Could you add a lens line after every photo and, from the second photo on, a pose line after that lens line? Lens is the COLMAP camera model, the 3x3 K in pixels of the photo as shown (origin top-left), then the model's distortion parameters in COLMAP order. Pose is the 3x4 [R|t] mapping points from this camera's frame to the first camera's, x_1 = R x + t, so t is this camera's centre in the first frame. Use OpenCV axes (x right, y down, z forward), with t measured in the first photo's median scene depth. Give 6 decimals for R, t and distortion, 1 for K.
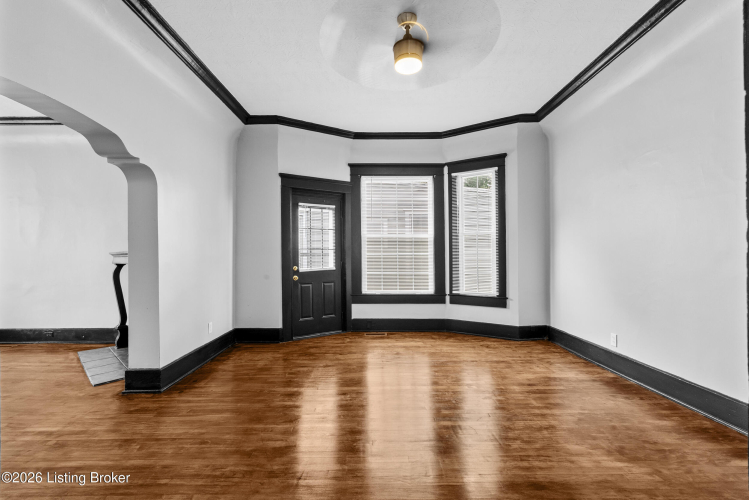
lens RADIAL K [[333.7, 0, 373.9], [0, 333.7, 254.1], [0, 0, 1]] dist [-0.004788, 0.000530]
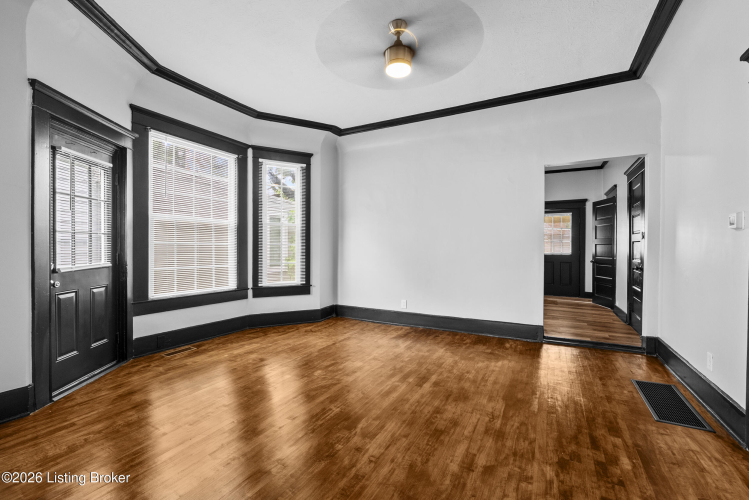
lens RADIAL K [[327.4, 0, 374.5], [0, 327.4, 250.0], [0, 0, 1]] dist [-0.007719, 0.000116]
pose [[0.474549, 0.001469, 0.880228, -0.443322], [-0.015765, 0.999852, 0.006831, 0.004311], [-0.880088, -0.017118, 0.474502, 0.292193]]
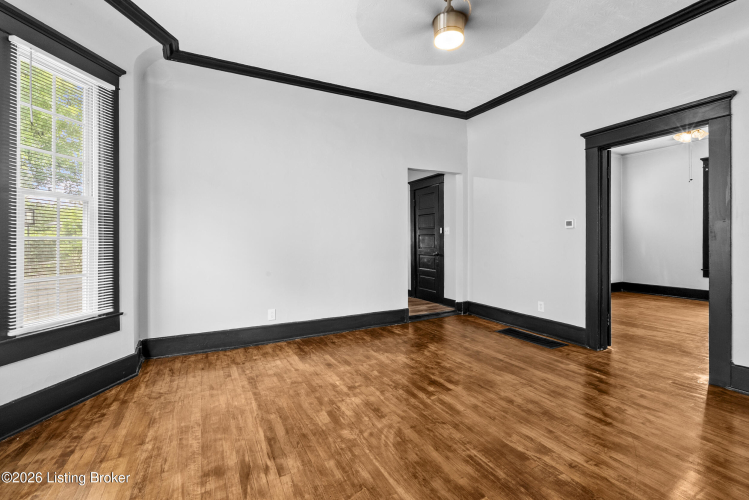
lens RADIAL K [[336.1, 0, 375.0], [0, 336.1, 241.1], [0, 0, 1]] dist [-0.001385, 0.000076]
pose [[-0.460169, 0.003779, 0.887824, -0.333683], [-0.000523, 0.999990, -0.004528, 0.005126], [-0.887831, -0.002547, -0.460162, 0.845600]]
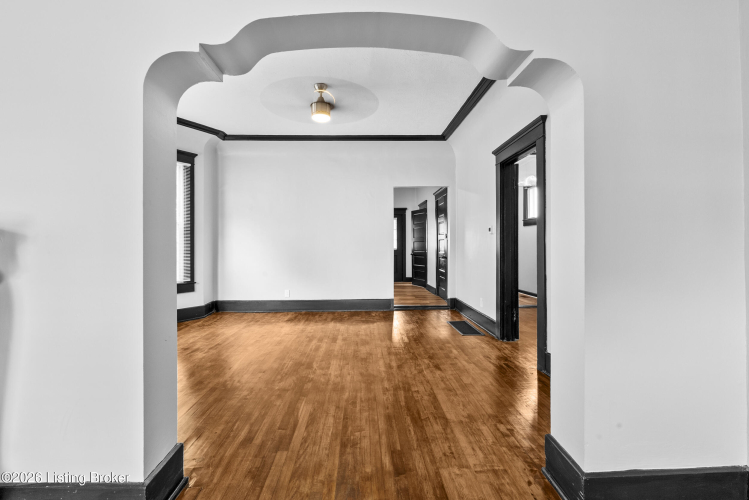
lens RADIAL K [[337.3, 0, 372.8], [0, 337.3, 246.6], [0, 0, 1]] dist [-0.008062, 0.000564]
pose [[-0.031975, 0.002342, 0.999486, -0.736322], [-0.005569, 0.999981, -0.002521, 0.009517], [-0.999473, -0.005647, -0.031962, 0.422615]]
